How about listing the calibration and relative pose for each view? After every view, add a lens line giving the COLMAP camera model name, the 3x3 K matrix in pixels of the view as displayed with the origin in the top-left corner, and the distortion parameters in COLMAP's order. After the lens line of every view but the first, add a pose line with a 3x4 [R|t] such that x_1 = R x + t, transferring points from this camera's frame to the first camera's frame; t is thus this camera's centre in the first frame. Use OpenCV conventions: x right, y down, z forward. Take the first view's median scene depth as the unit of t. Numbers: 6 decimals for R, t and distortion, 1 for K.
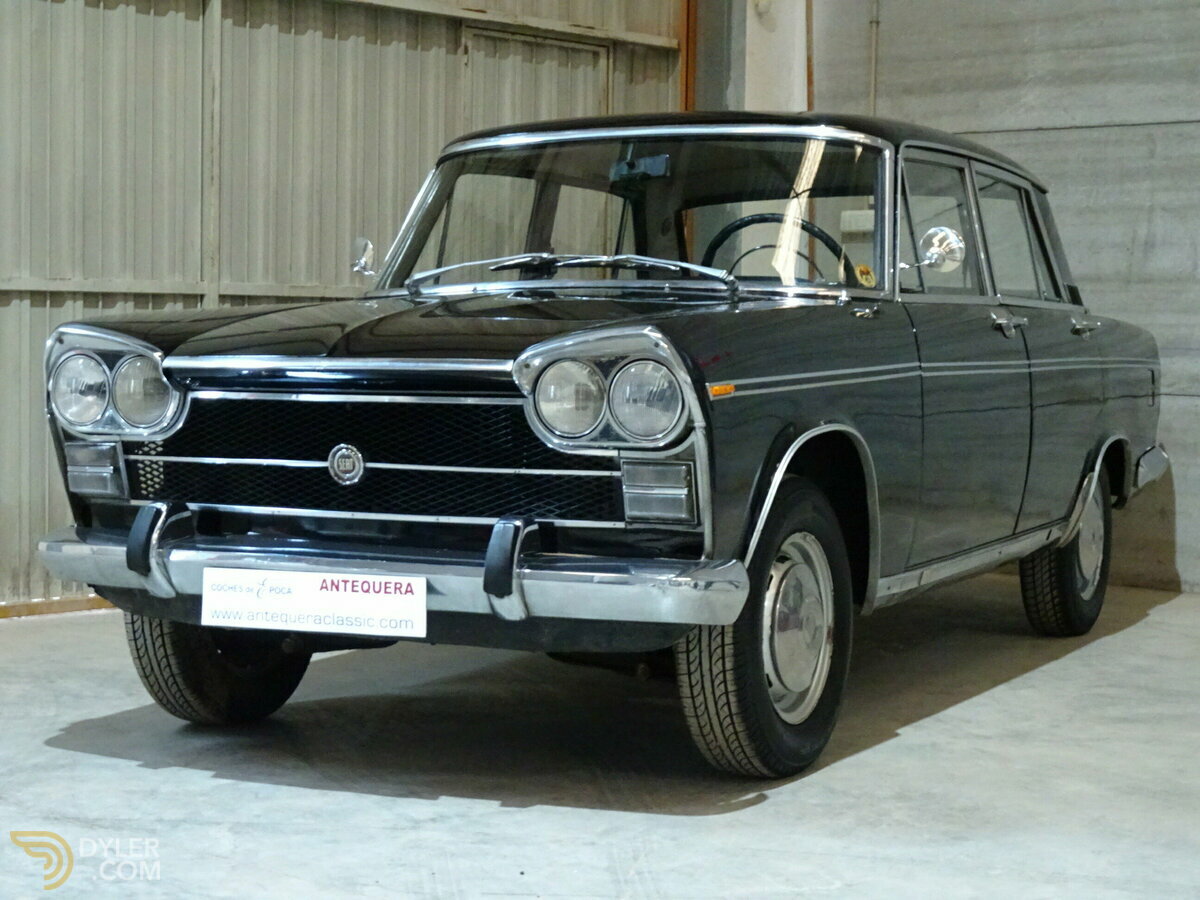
lens RADIAL K [[2277.7, 0, 600.0], [0, 2277.7, 450.0], [0, 0, 1]] dist [0.015562, -0.121474]
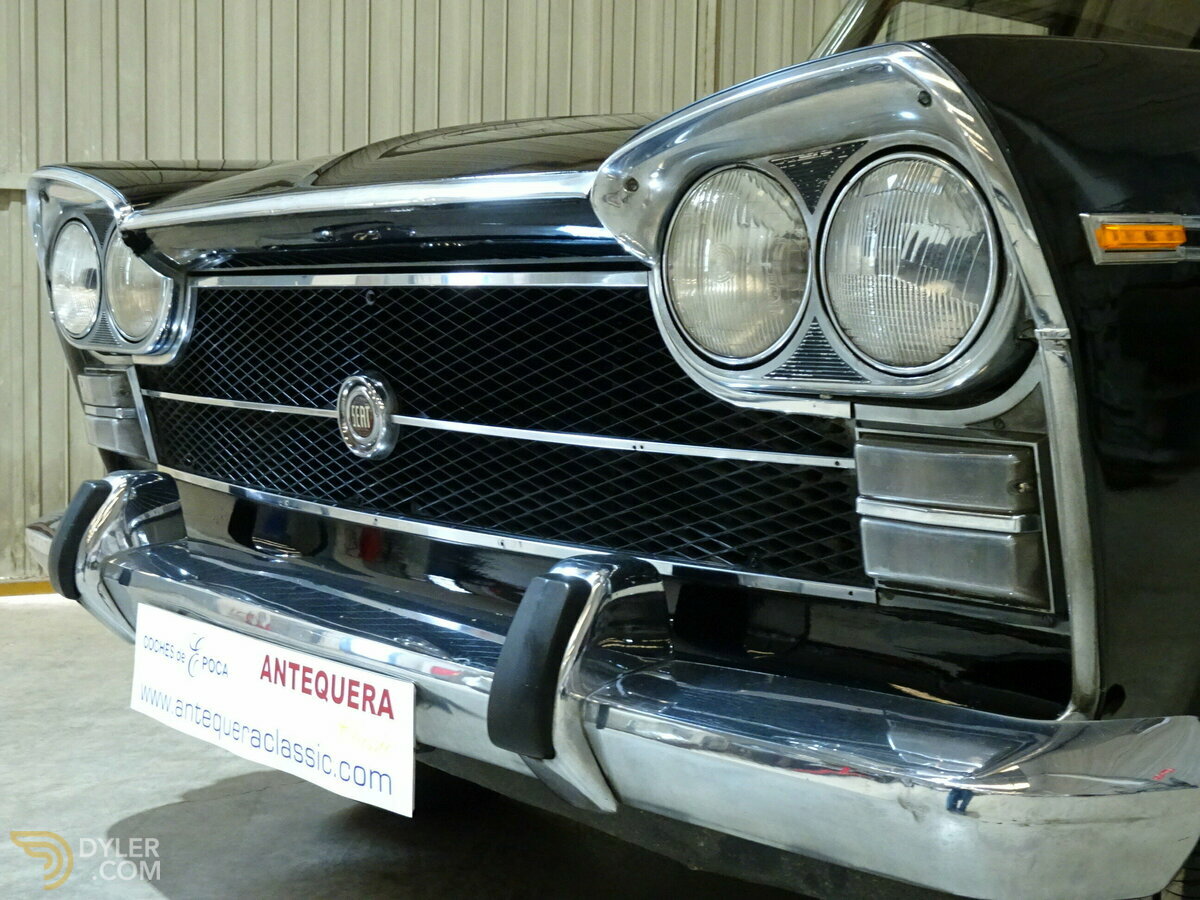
lens RADIAL K [[1625.6, 0, 600.0], [0, 1625.6, 450.0], [0, 0, 1]] dist [-0.003532, 0.041056]
pose [[0.918733, 0.041011, -0.392745, 0.074955], [-0.029685, 0.998951, 0.034869, -0.000203], [0.393763, -0.020377, 0.918986, 0.721663]]
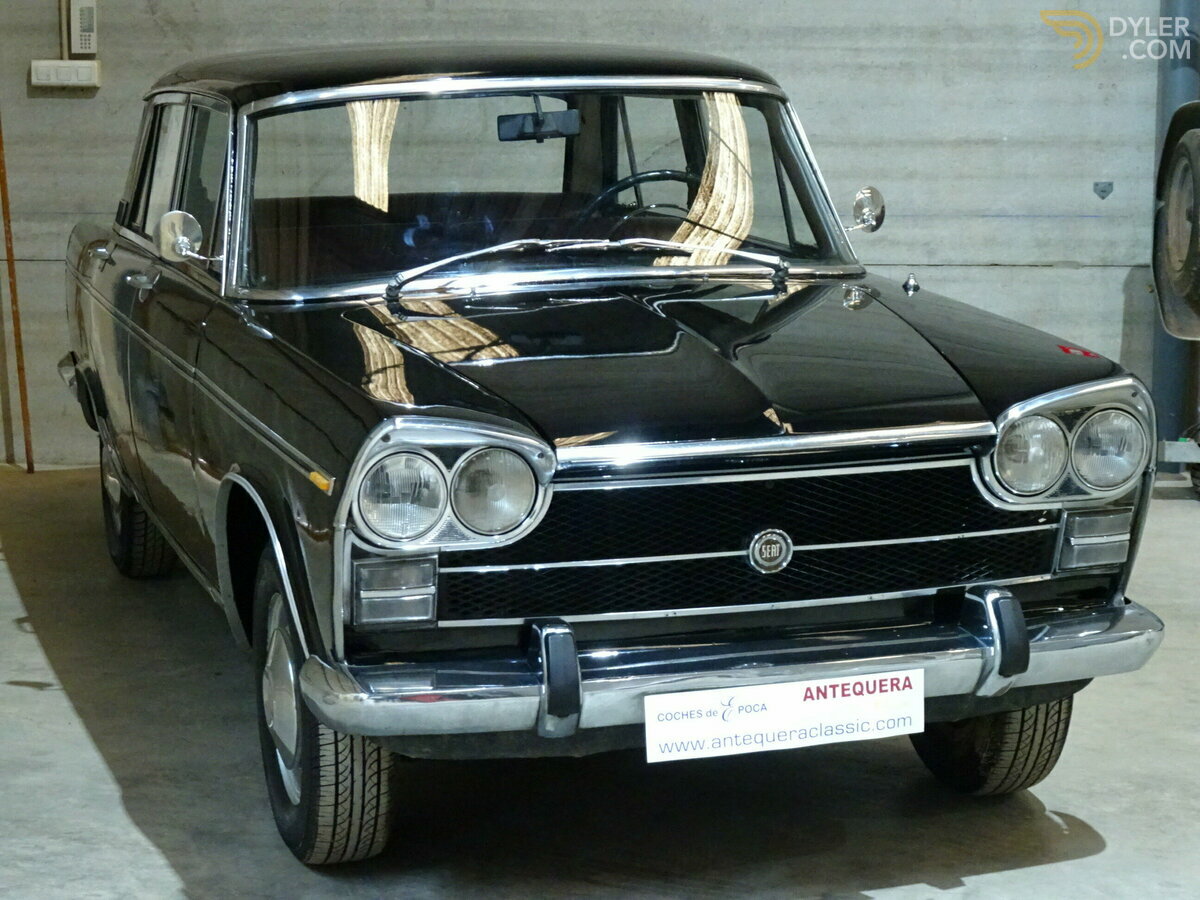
lens RADIAL K [[2555.4, 0, 600.0], [0, 2555.4, 450.0], [0, 0, 1]] dist [-0.010189, 0.056723]
pose [[0.736691, -0.124317, 0.664704, -0.829628], [0.045812, 0.989873, 0.134359, -0.171269], [-0.674676, -0.068530, 0.734926, 0.339001]]
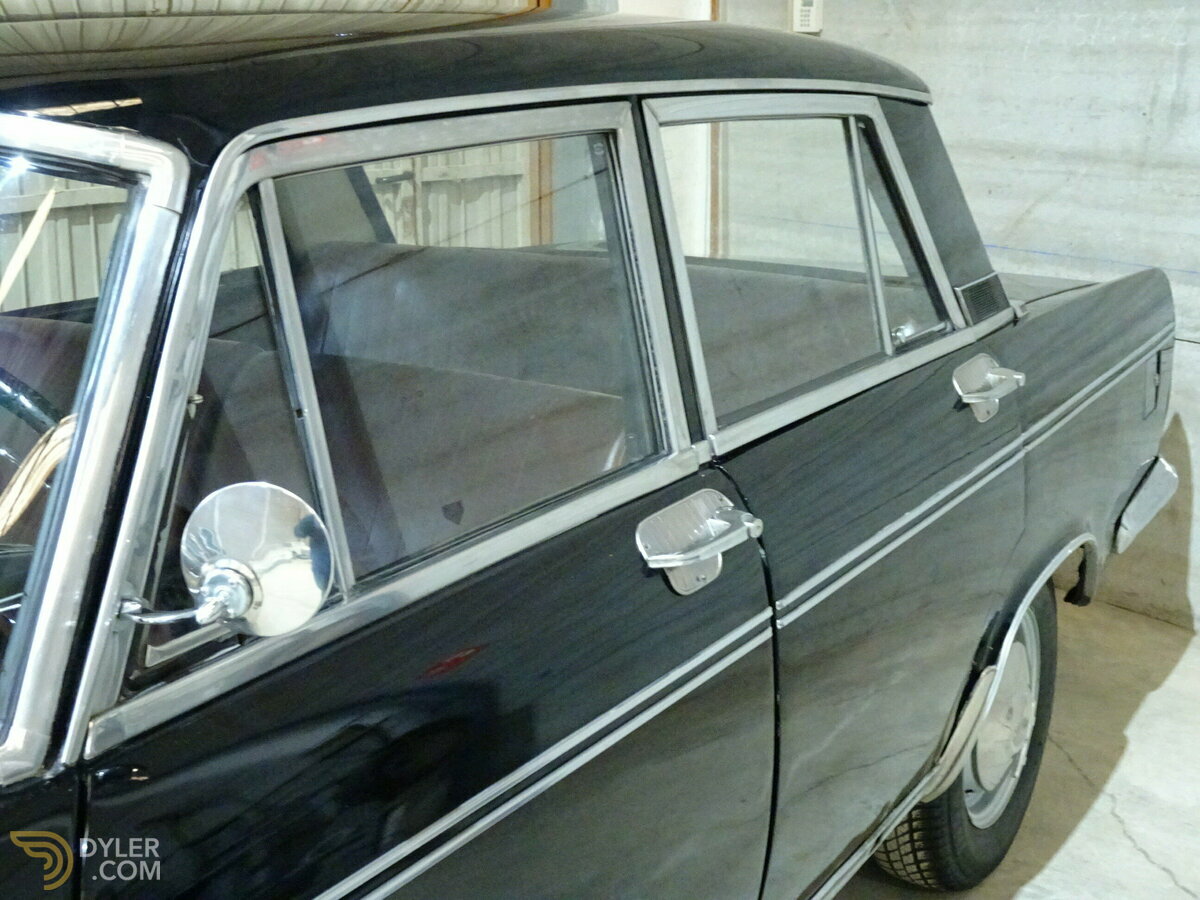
lens RADIAL K [[1625.6, 0, 600.0], [0, 1625.6, 450.0], [0, 0, 1]] dist [-0.003532, 0.041056]
pose [[0.991770, 0.017767, -0.126793, 0.272575], [0.008384, 0.979188, 0.202784, -0.177441], [0.127757, -0.202178, 0.970980, 1.006263]]
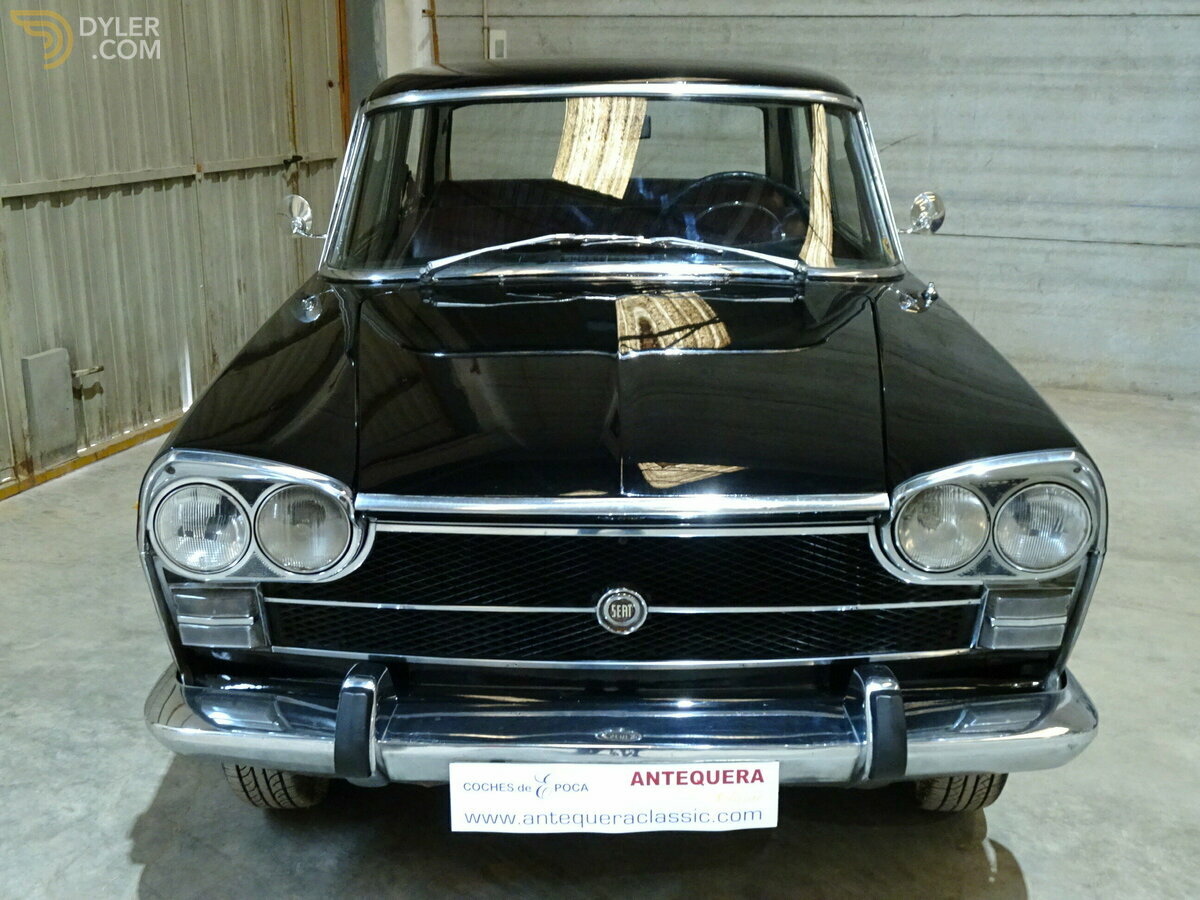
lens RADIAL K [[1284.3, 0, 600.0], [0, 1284.3, 450.0], [0, 0, 1]] dist [-0.001789, 0.024060]
pose [[0.906194, -0.125341, 0.403858, -0.301237], [0.025725, 0.969632, 0.243212, -0.162070], [-0.422078, -0.210008, 0.881899, 0.639741]]
